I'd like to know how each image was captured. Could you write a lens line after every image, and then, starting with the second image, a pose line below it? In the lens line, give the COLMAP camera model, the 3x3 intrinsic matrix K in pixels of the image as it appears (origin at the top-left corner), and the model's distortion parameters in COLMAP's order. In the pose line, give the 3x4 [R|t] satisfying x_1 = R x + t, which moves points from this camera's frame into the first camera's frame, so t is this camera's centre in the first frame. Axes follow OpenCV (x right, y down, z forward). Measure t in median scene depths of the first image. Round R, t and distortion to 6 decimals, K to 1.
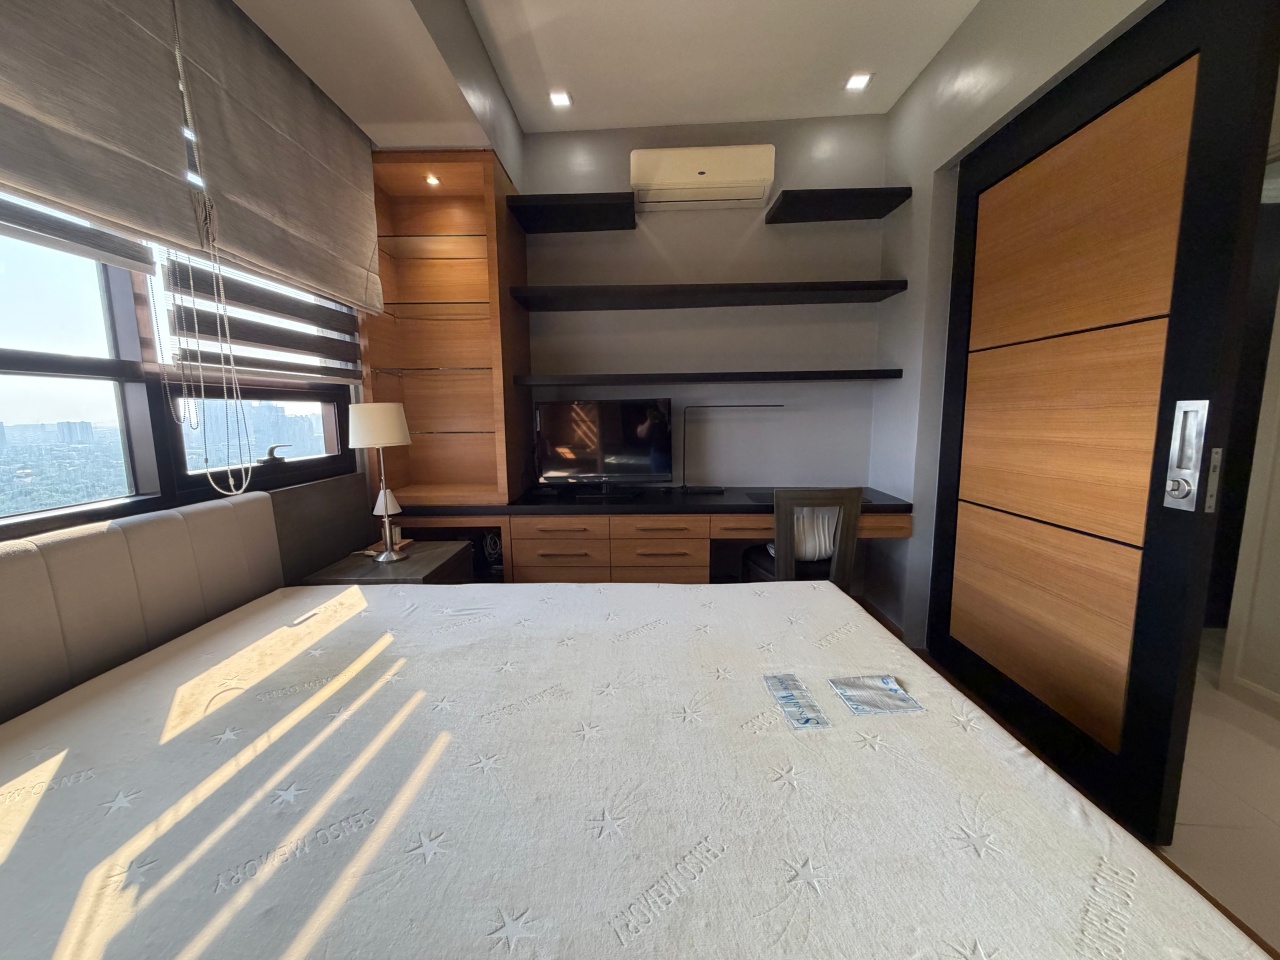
lens RADIAL K [[512.8, 0, 635.3], [0, 512.8, 479.3], [0, 0, 1]] dist [-0.001217, 0.000133]
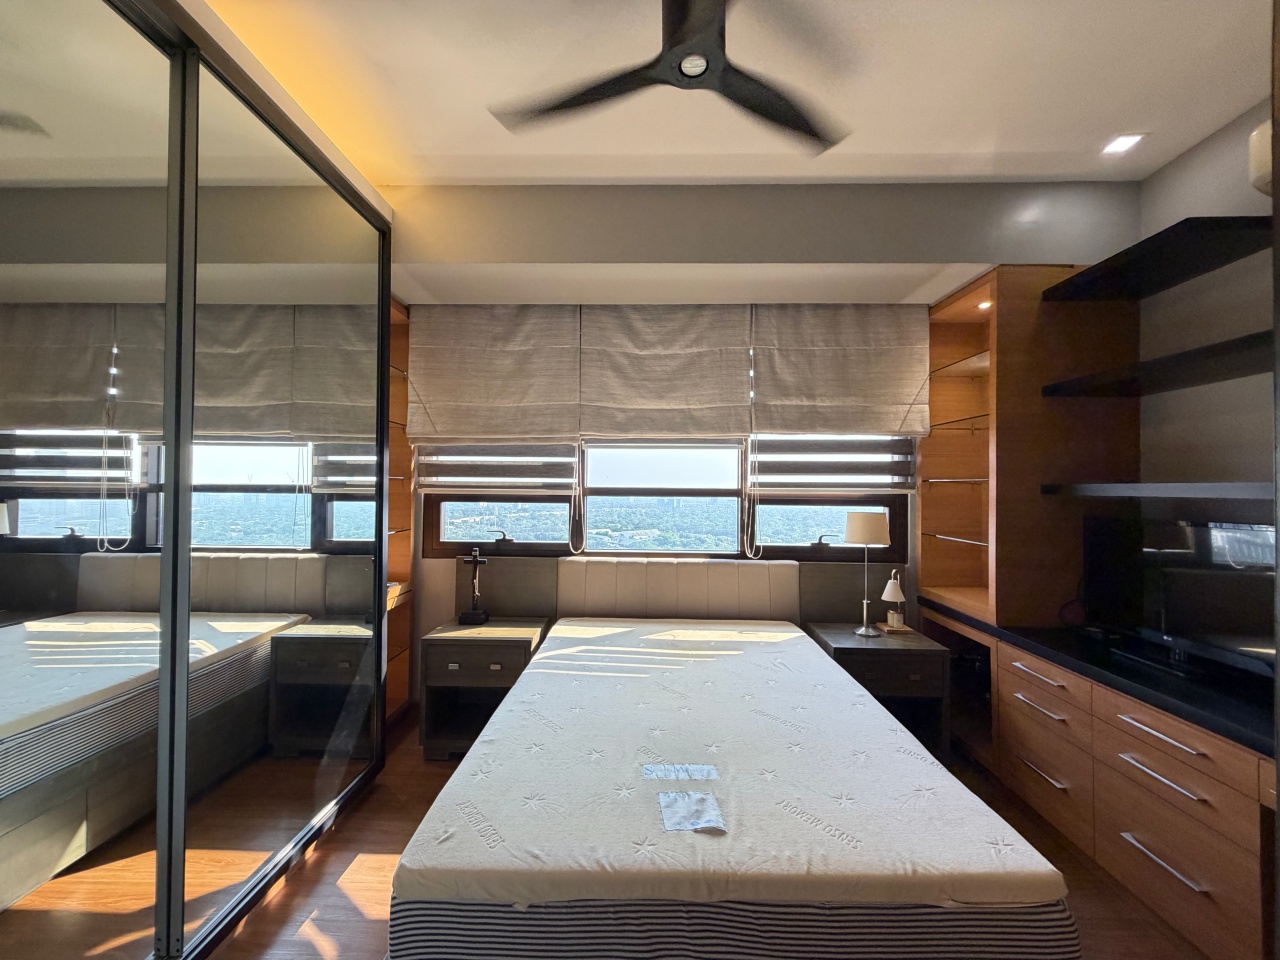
lens RADIAL K [[512.8, 0, 635.3], [0, 512.8, 479.3], [0, 0, 1]] dist [-0.001217, 0.000133]
pose [[-0.019233, -0.006455, -0.999794, 0.928328], [-0.143725, 0.989611, -0.003625, -0.156351], [0.989431, 0.143625, -0.019961, 0.476064]]
